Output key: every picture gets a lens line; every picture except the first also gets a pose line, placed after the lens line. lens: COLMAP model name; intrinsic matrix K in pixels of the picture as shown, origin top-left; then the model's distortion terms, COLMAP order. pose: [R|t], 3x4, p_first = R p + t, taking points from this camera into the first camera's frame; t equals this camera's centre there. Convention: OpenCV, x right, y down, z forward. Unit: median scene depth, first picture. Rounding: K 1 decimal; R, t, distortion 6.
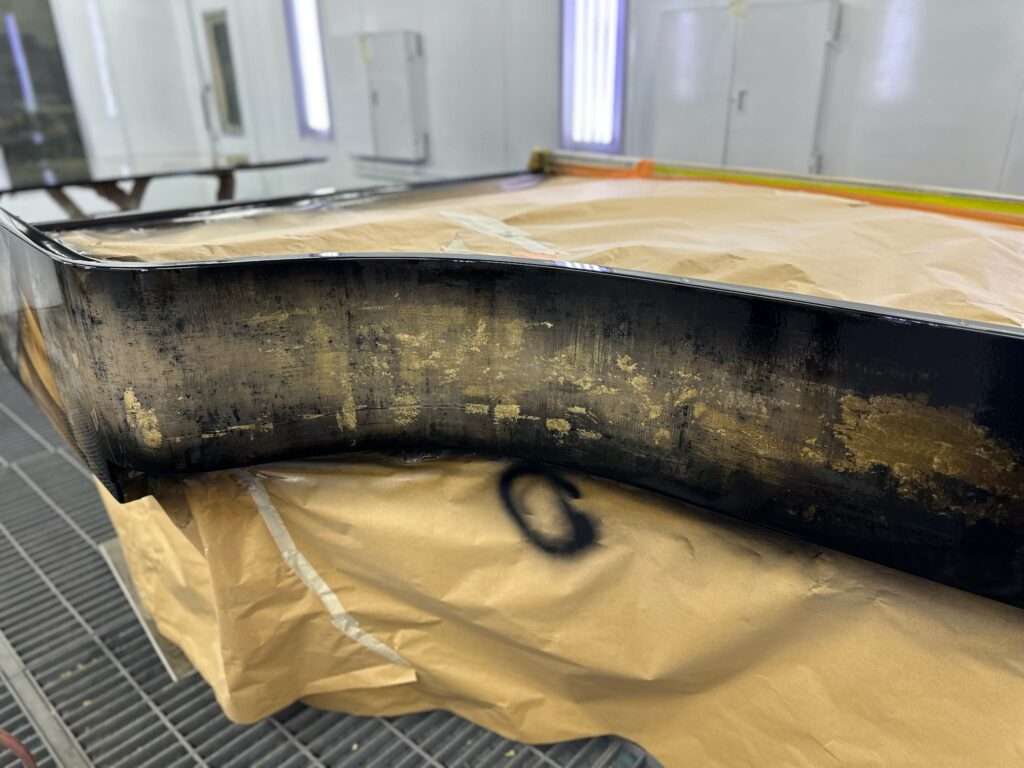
lens RADIAL K [[734.1, 0, 531.7], [0, 734.1, 381.4], [0, 0, 1]] dist [0.083413, -0.126510]
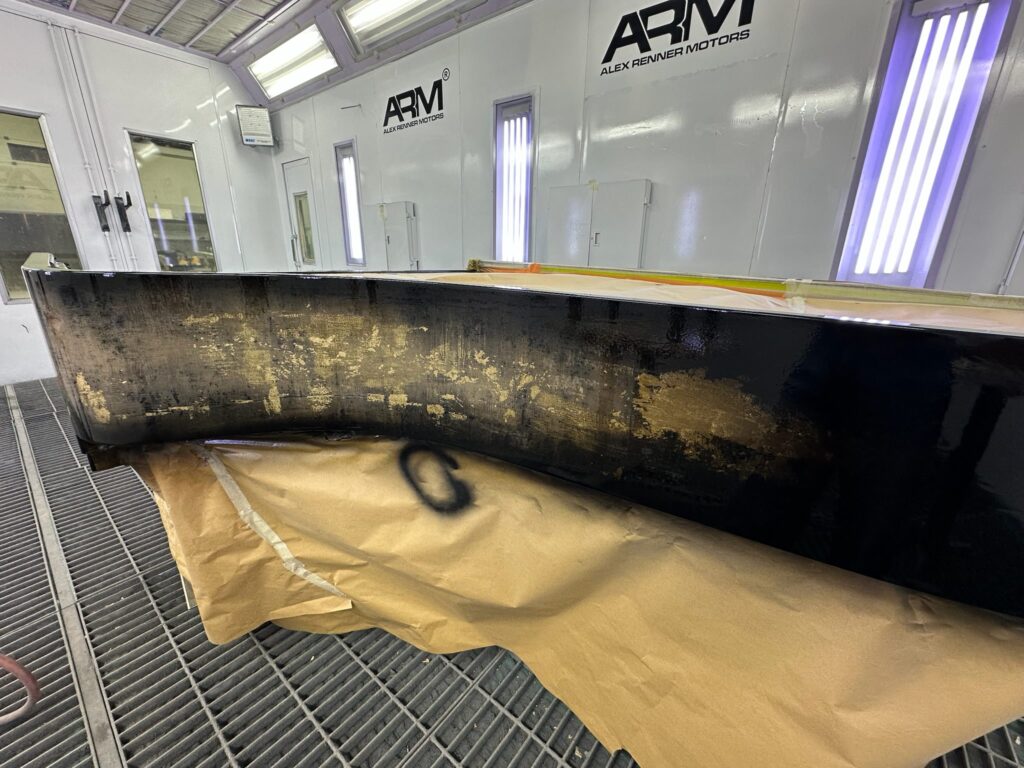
lens RADIAL K [[415.4, 0, 520.5], [0, 415.4, 376.9], [0, 0, 1]] dist [0.002364, -0.002612]
pose [[0.998119, 0.014564, 0.059548, 0.141042], [-0.008733, 0.995244, -0.097026, 0.071633], [-0.060678, 0.096323, 0.993499, 0.254285]]
